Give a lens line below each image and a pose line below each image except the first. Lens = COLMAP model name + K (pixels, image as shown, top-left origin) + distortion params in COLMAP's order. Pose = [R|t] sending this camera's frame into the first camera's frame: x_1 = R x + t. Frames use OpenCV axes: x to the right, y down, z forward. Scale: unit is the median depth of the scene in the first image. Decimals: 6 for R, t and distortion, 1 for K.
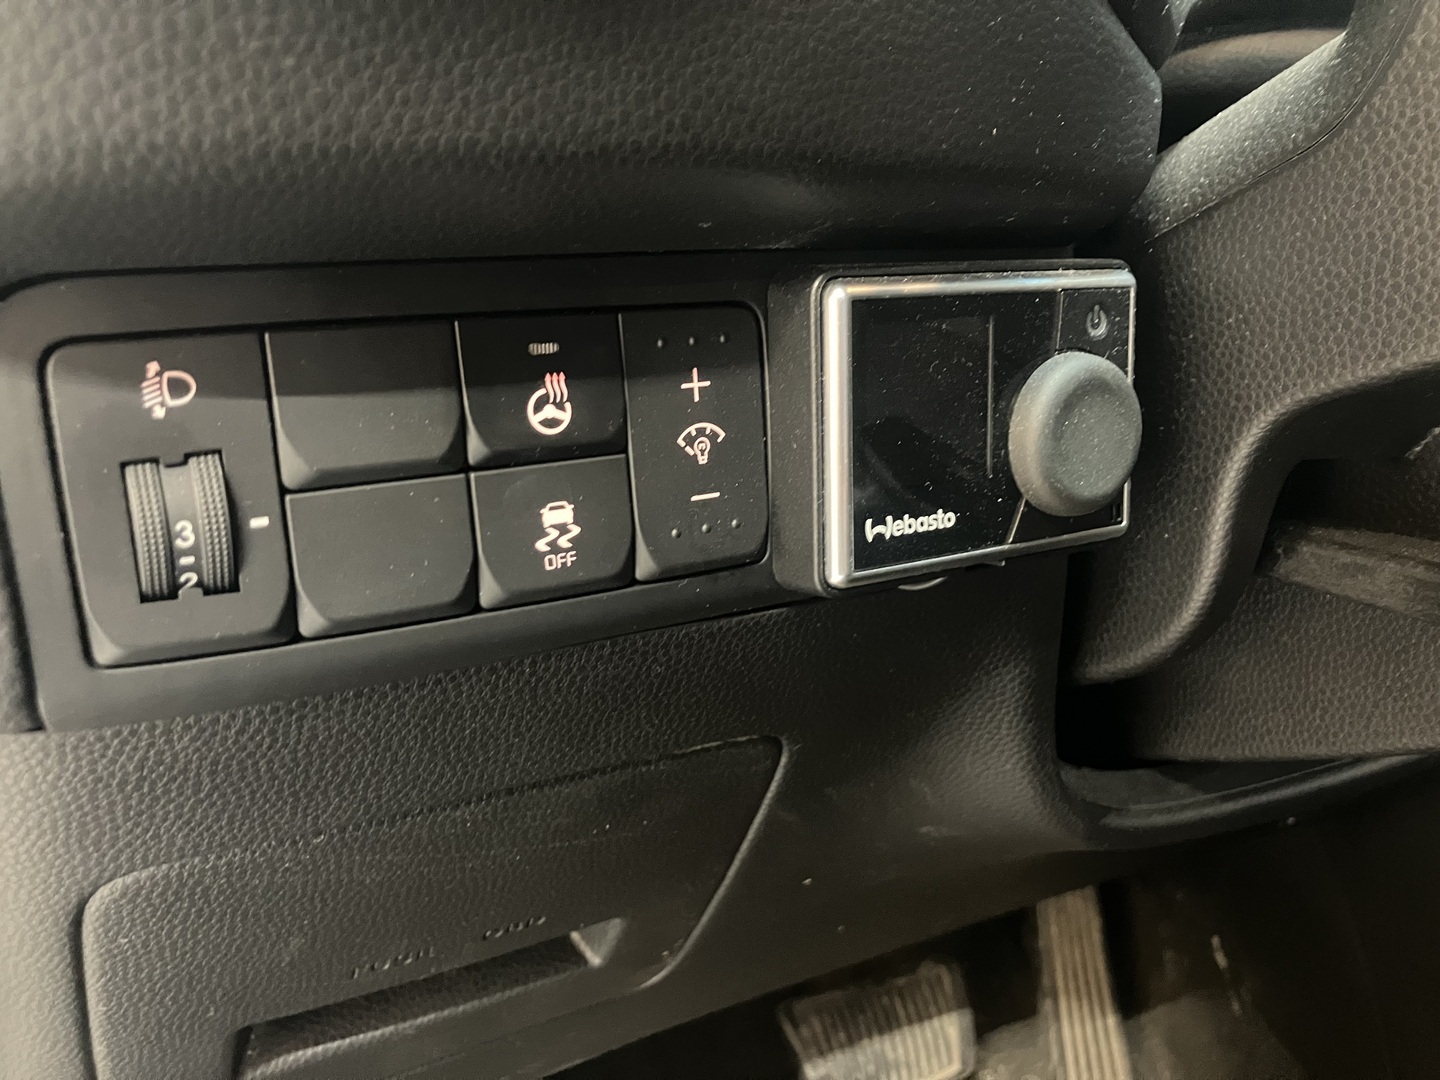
lens RADIAL K [[1193.6, 0, 714.7], [0, 1193.6, 540.4], [0, 0, 1]] dist [0.039277, 0.008933]
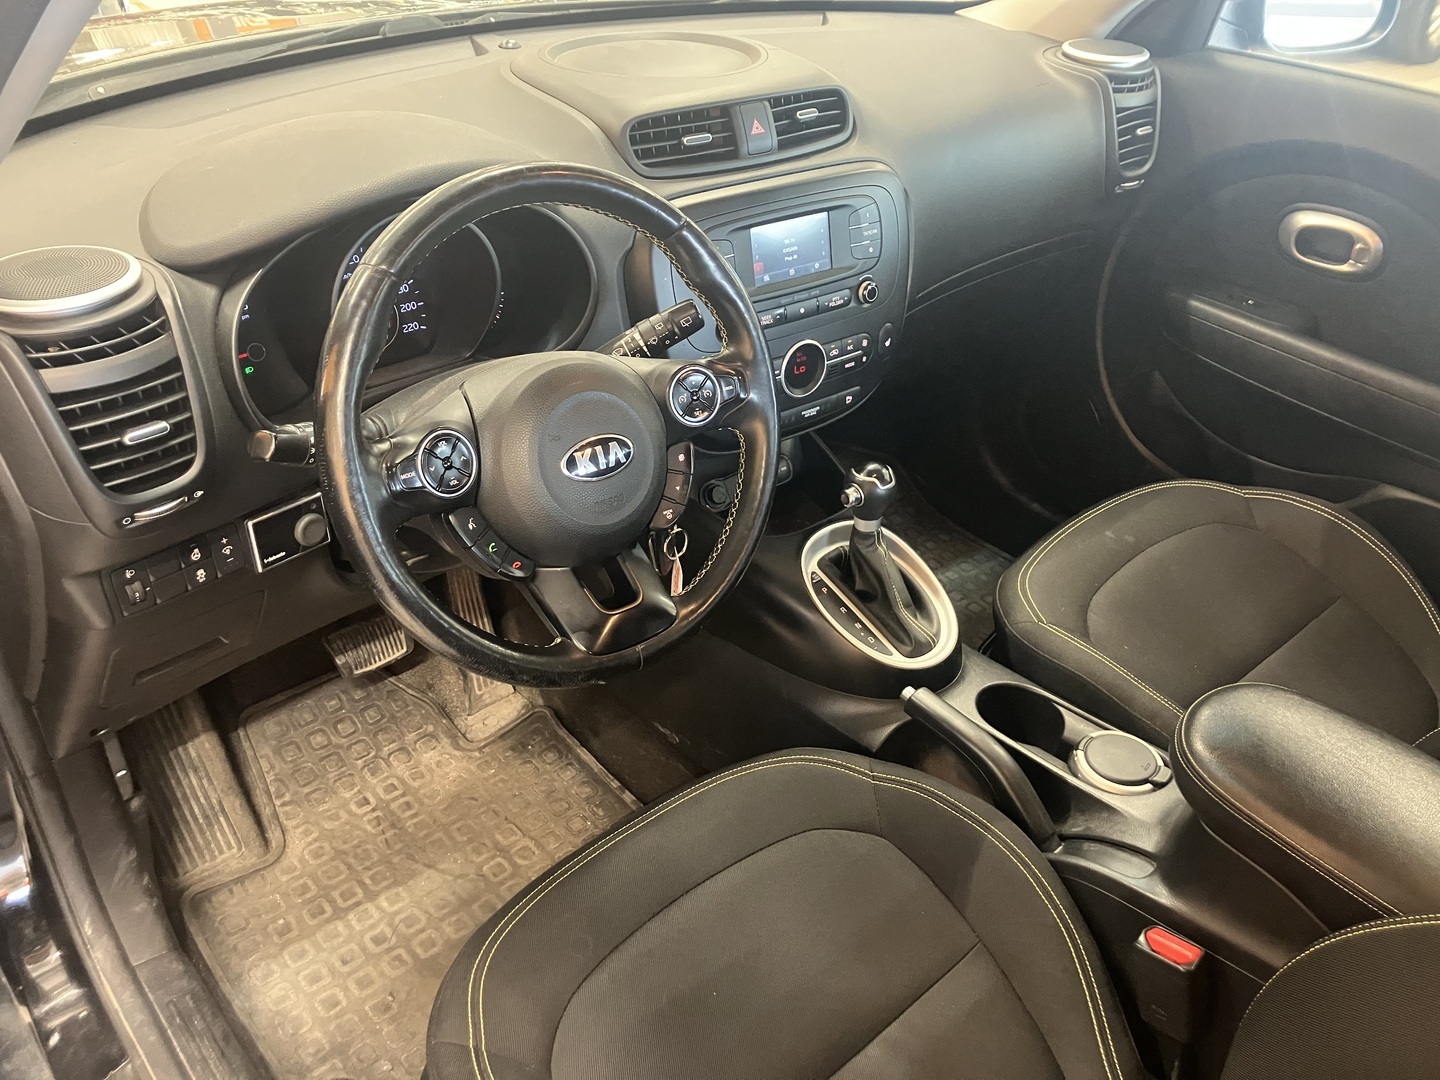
lens RADIAL K [[1193.6, 0, 720.3], [0, 1193.6, 533.7], [0, 0, 1]] dist [0.039277, 0.008933]
pose [[0.944599, -0.136043, 0.298706, 0.454921], [0.036803, 0.948220, 0.315476, -1.694718], [-0.326157, -0.287005, 0.900694, -4.301882]]
